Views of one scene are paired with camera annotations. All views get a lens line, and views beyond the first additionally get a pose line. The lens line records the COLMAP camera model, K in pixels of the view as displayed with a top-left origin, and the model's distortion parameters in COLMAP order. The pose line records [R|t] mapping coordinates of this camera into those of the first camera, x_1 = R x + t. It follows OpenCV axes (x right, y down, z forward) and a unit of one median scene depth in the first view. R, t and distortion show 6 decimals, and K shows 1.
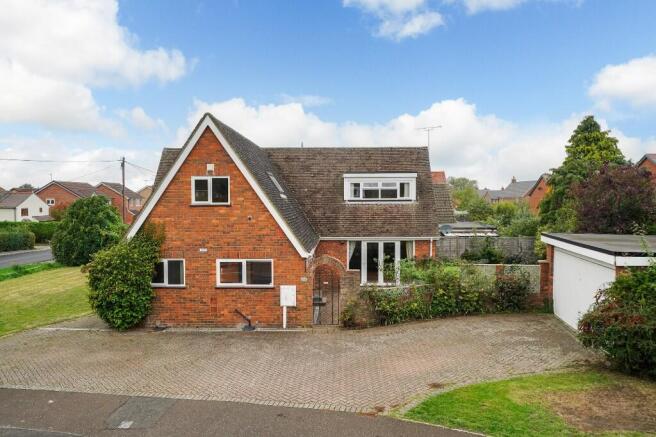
lens RADIAL K [[425.5, 0, 328.8], [0, 425.5, 220.2], [0, 0, 1]] dist [0.001189, -0.000496]
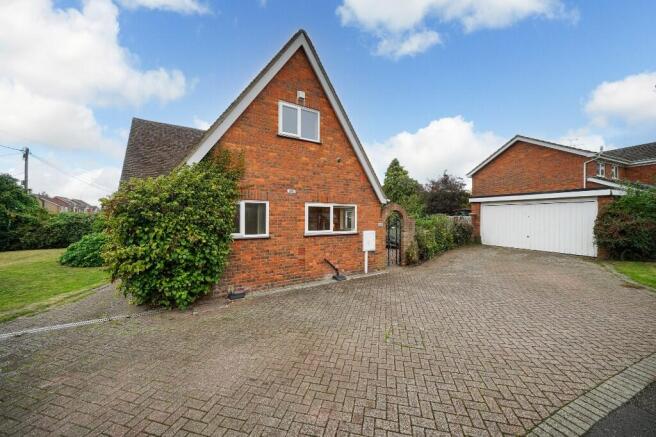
lens RADIAL K [[223.5, 0, 326.0], [0, 223.5, 217.5], [0, 0, 1]] dist [-0.008377, -0.000002]
pose [[0.852396, 0.001248, 0.522895, -0.465189], [0.017867, 0.999344, -0.031511, 0.136209], [-0.522591, 0.036203, 0.851815, 0.591356]]
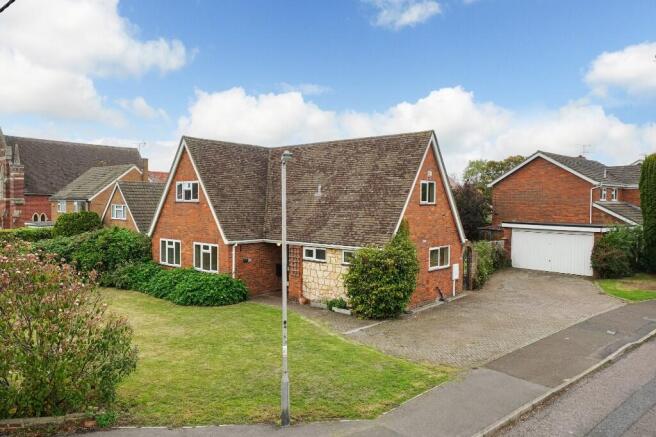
lens RADIAL K [[448.0, 0, 328.0], [0, 448.0, 218.5], [0, 0, 1]] dist [0.007024, 0.001598]
pose [[0.650052, -0.015112, 0.759739, -1.437536], [0.020216, 0.999792, 0.002589, -0.003356], [-0.759621, 0.013676, 0.650222, 0.377368]]
